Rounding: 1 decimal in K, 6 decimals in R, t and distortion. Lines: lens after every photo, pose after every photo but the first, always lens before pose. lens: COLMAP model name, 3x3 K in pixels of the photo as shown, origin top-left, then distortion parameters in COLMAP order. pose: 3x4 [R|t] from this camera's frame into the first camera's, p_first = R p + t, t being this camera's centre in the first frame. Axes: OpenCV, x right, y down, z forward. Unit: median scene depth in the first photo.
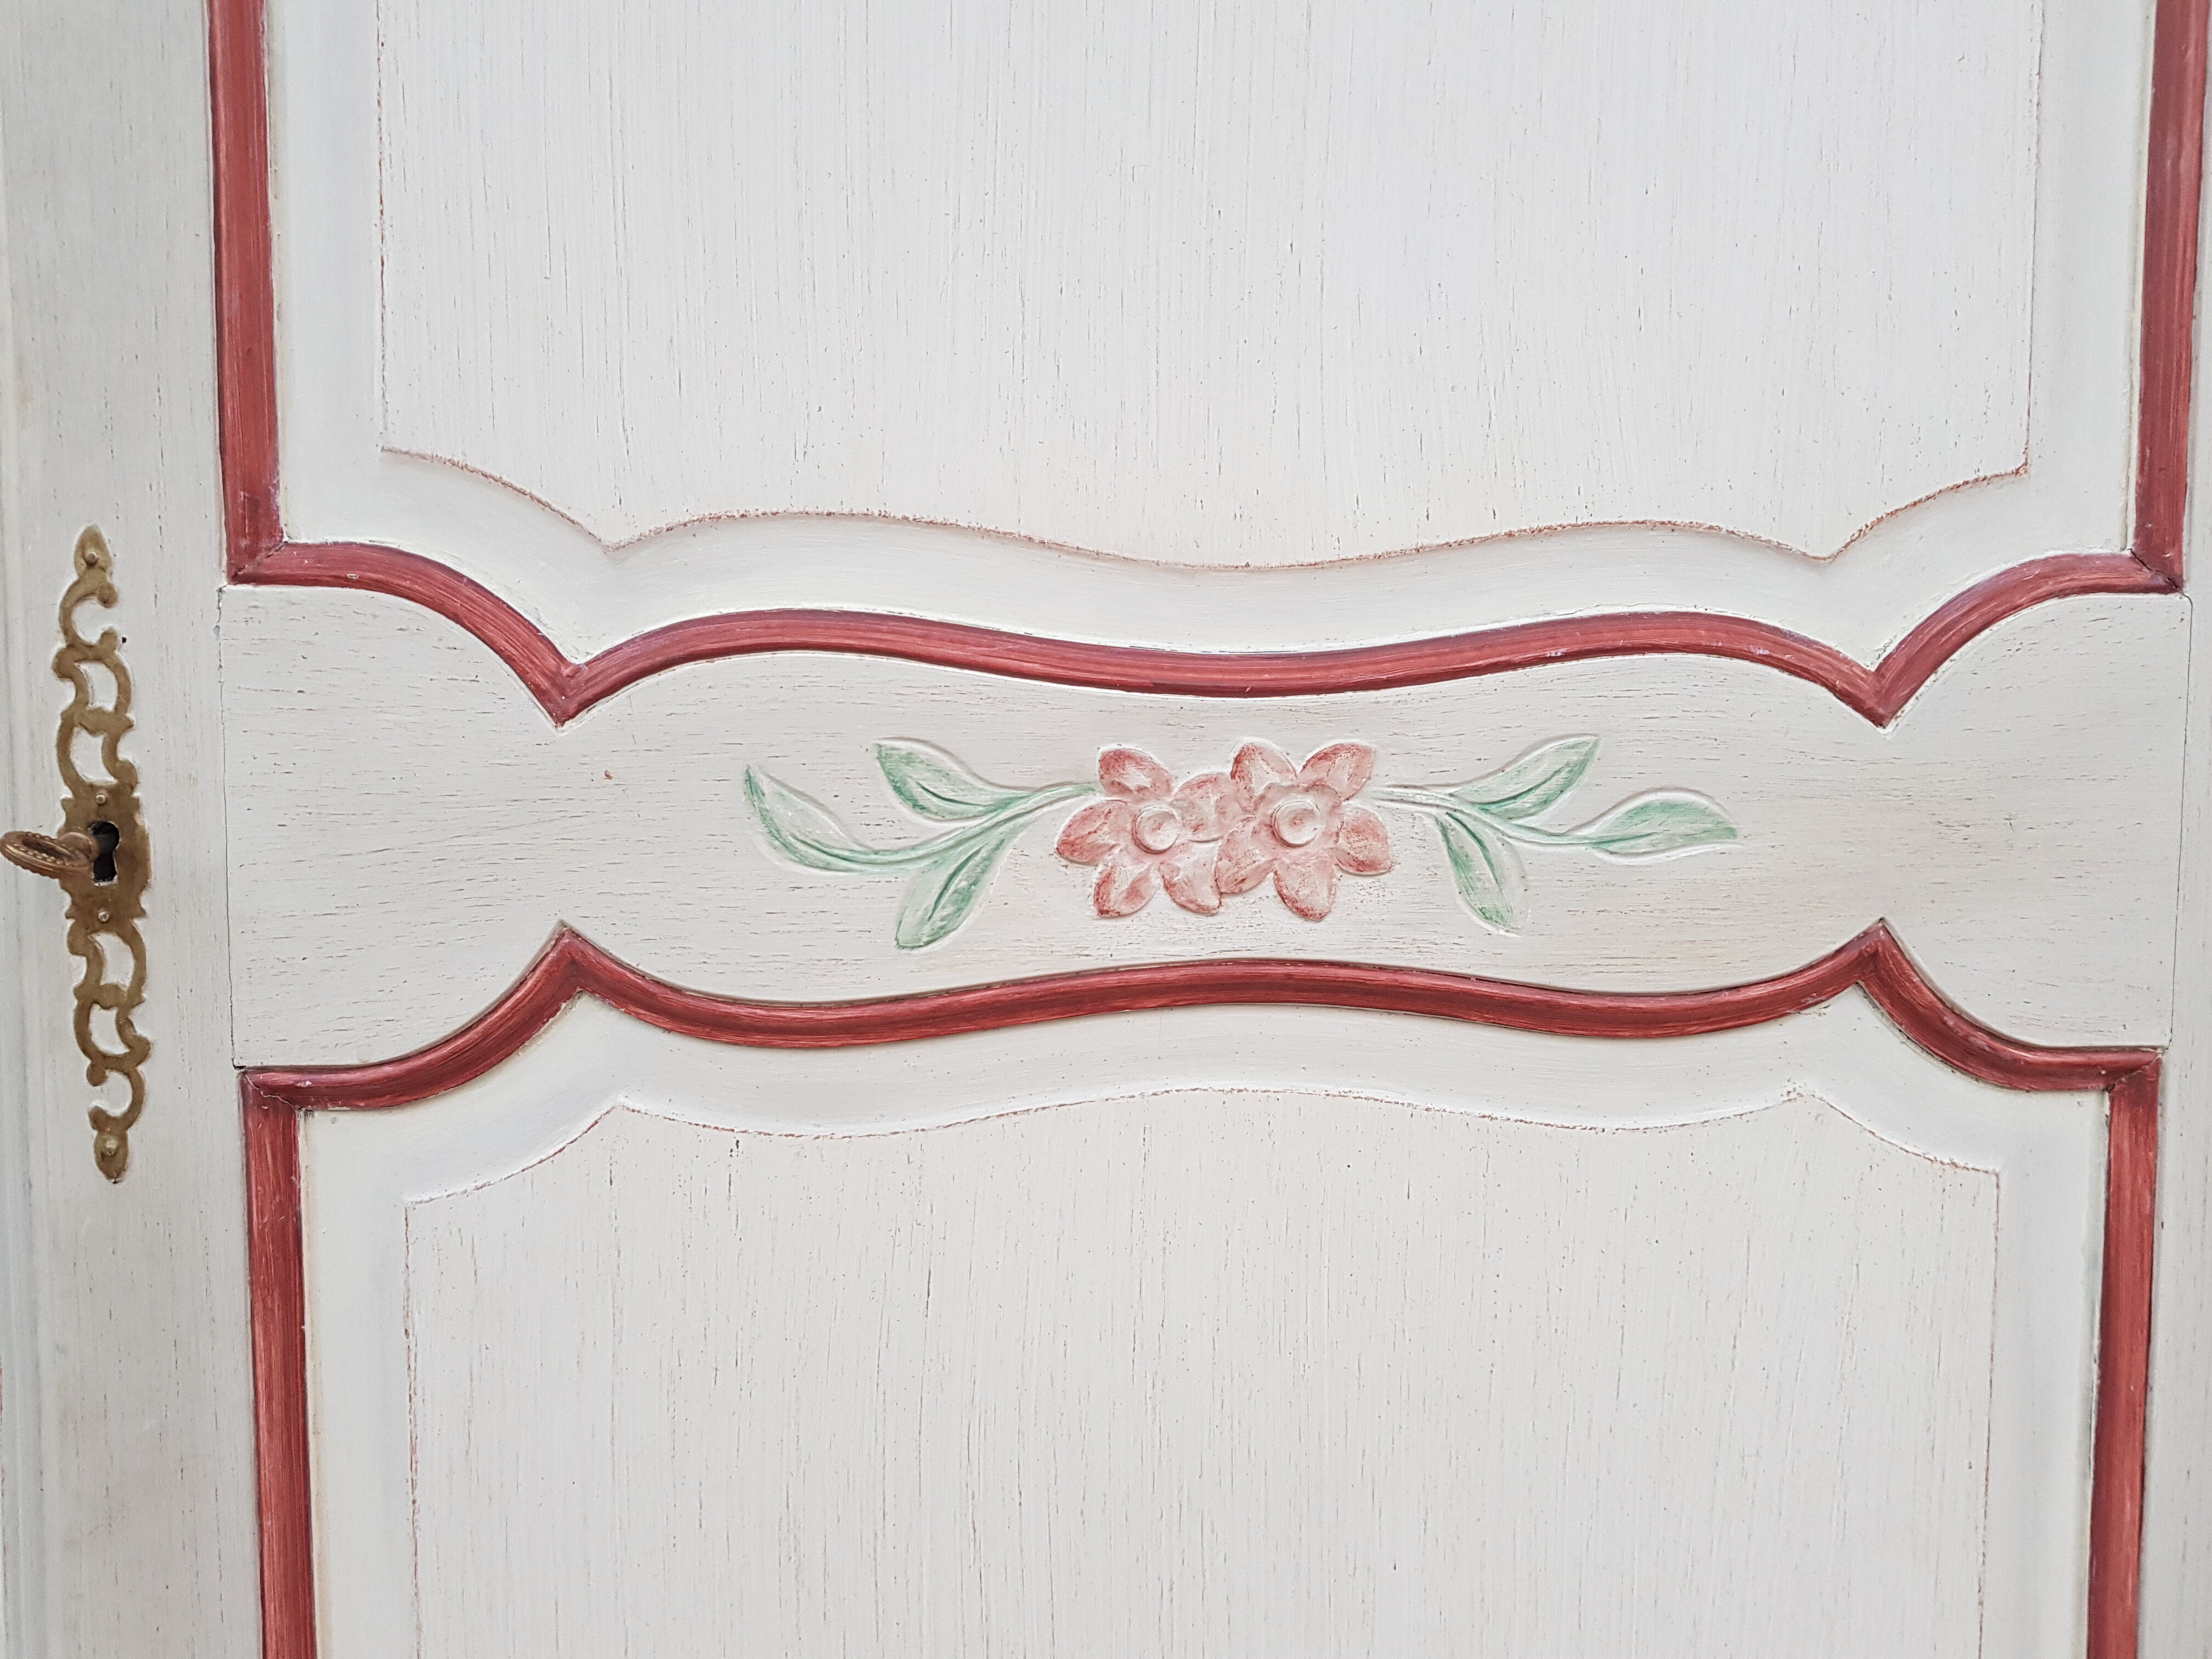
lens RADIAL K [[1741.8, 0, 1105.7], [0, 1741.8, 669.8], [0, 0, 1]] dist [0.044810, -0.071806]
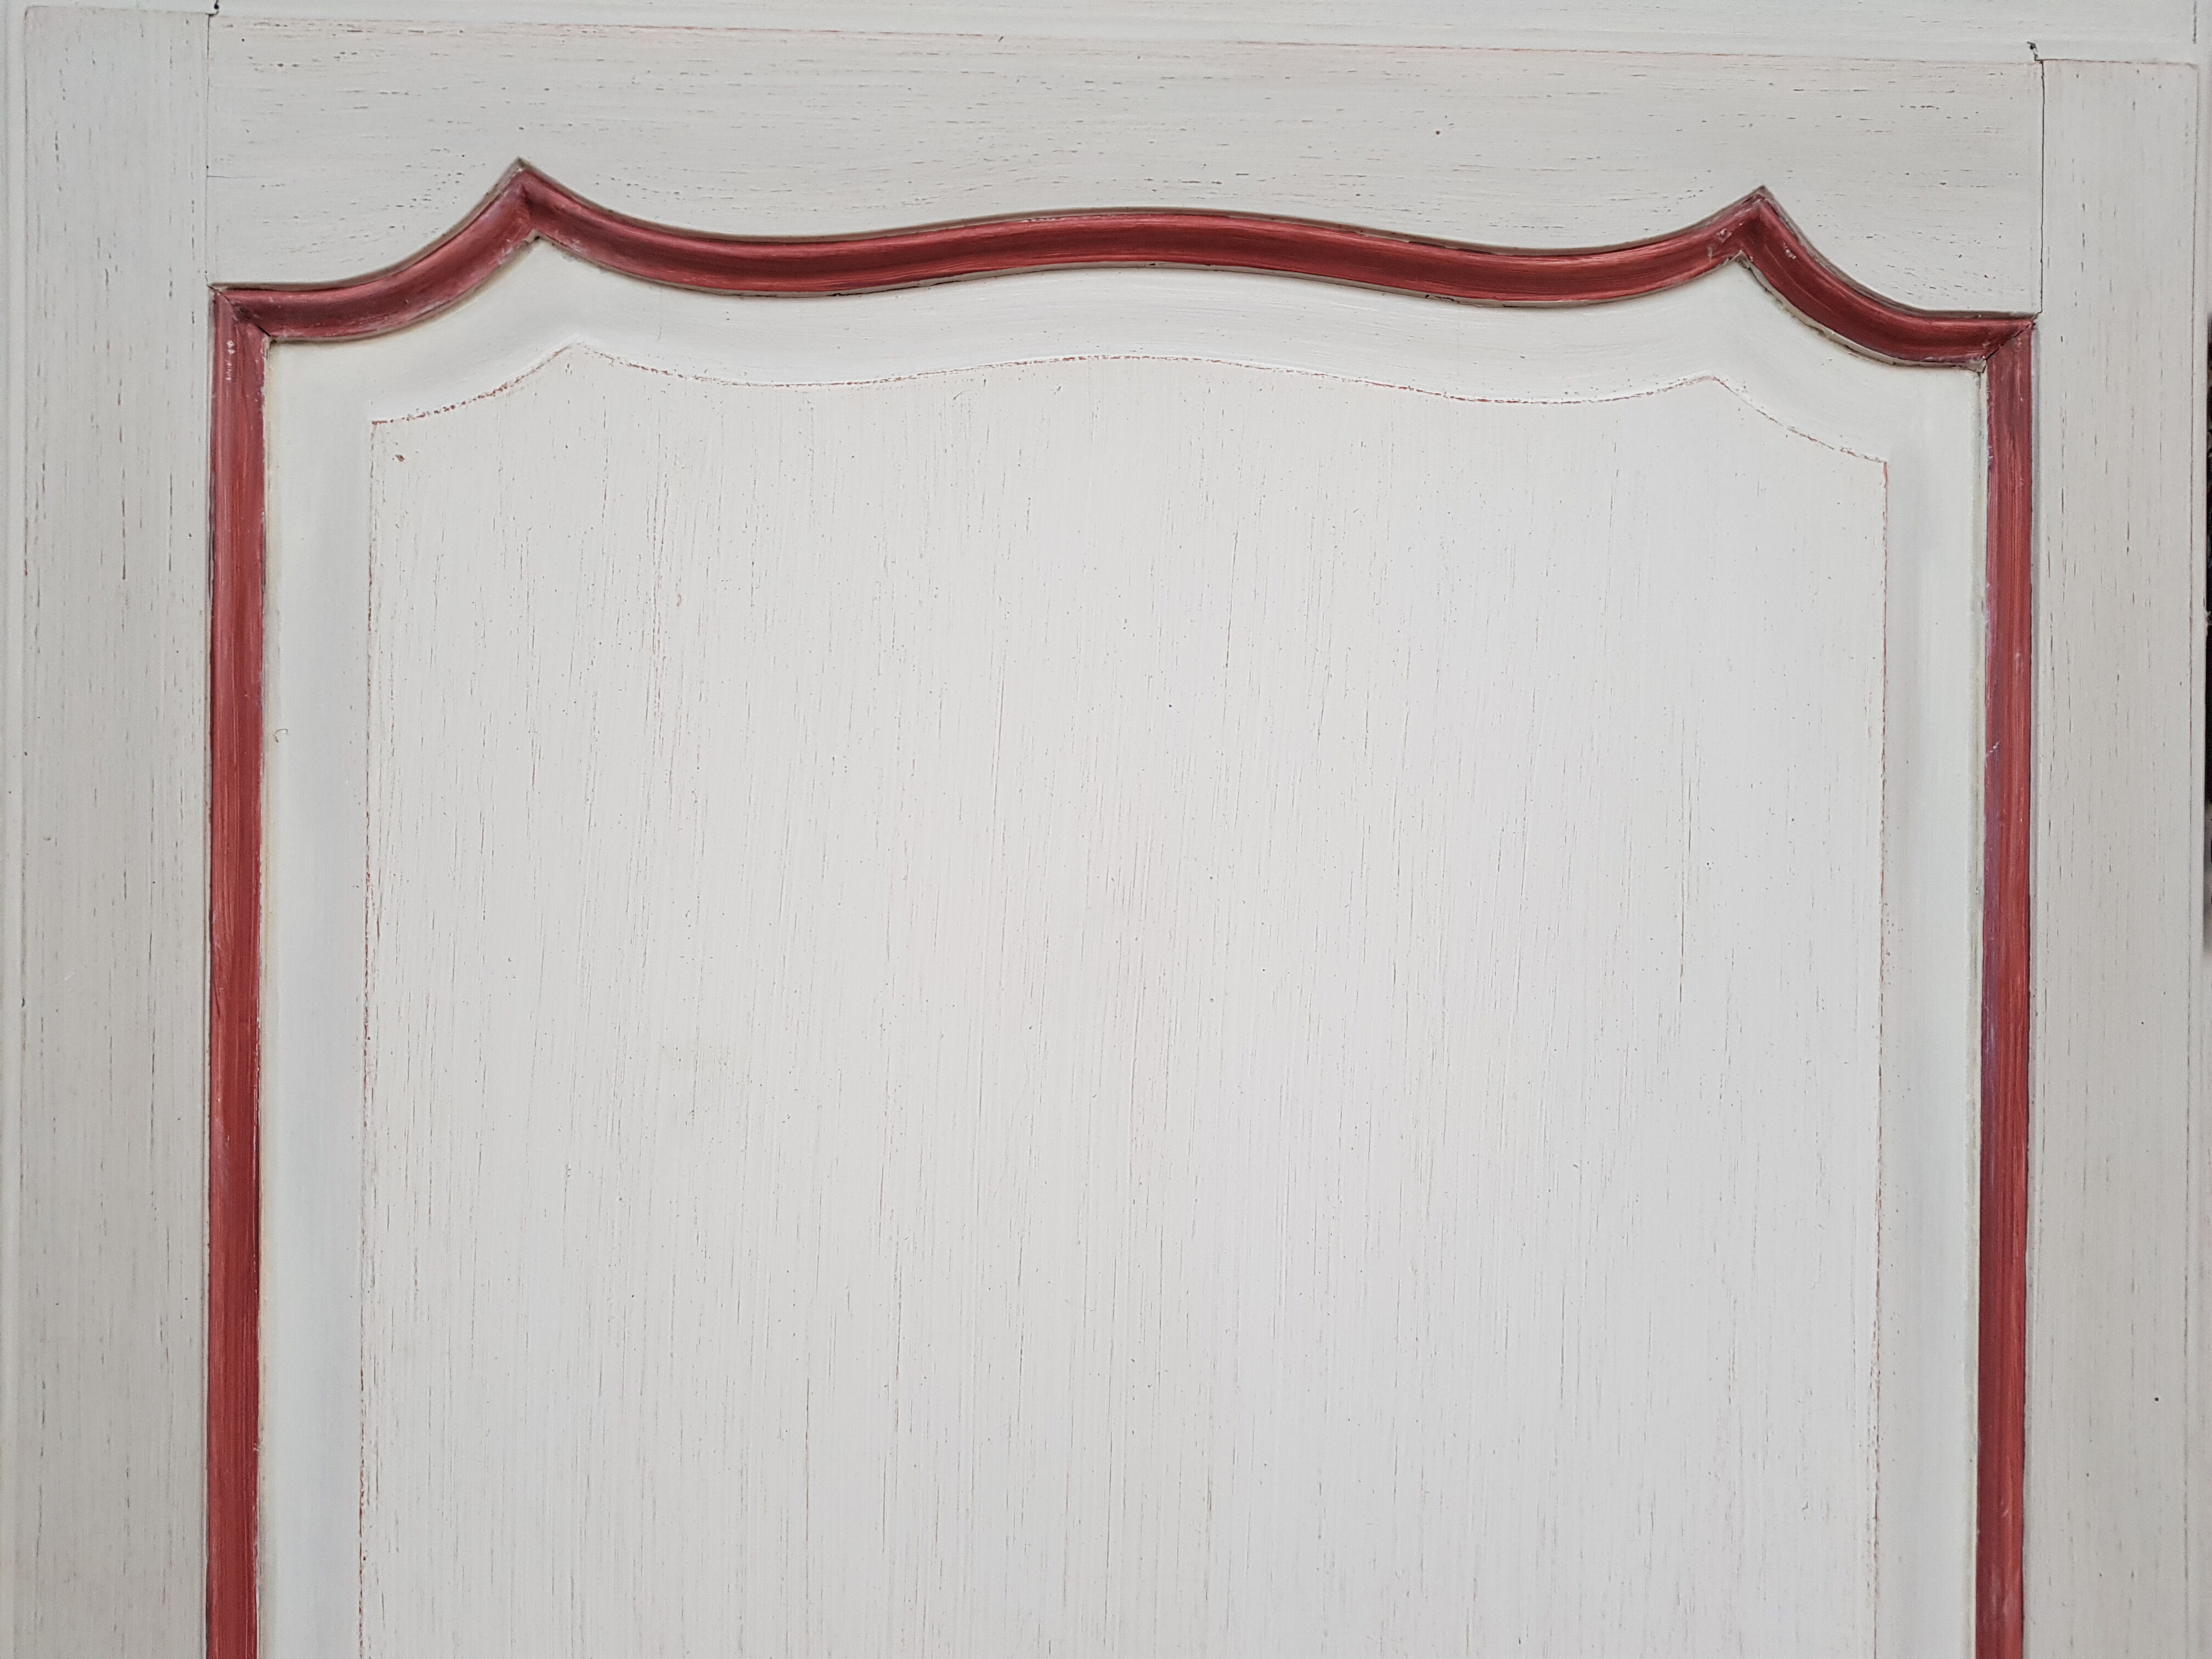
lens RADIAL K [[1741.8, 0, 1113.7], [0, 1741.8, 831.9], [0, 0, 1]] dist [0.044810, -0.071806]
pose [[0.999949, -0.000636, 0.010091, 0.044800], [0.001205, 0.998405, -0.056439, -0.730932], [-0.010039, 0.056449, 0.998355, -0.123347]]
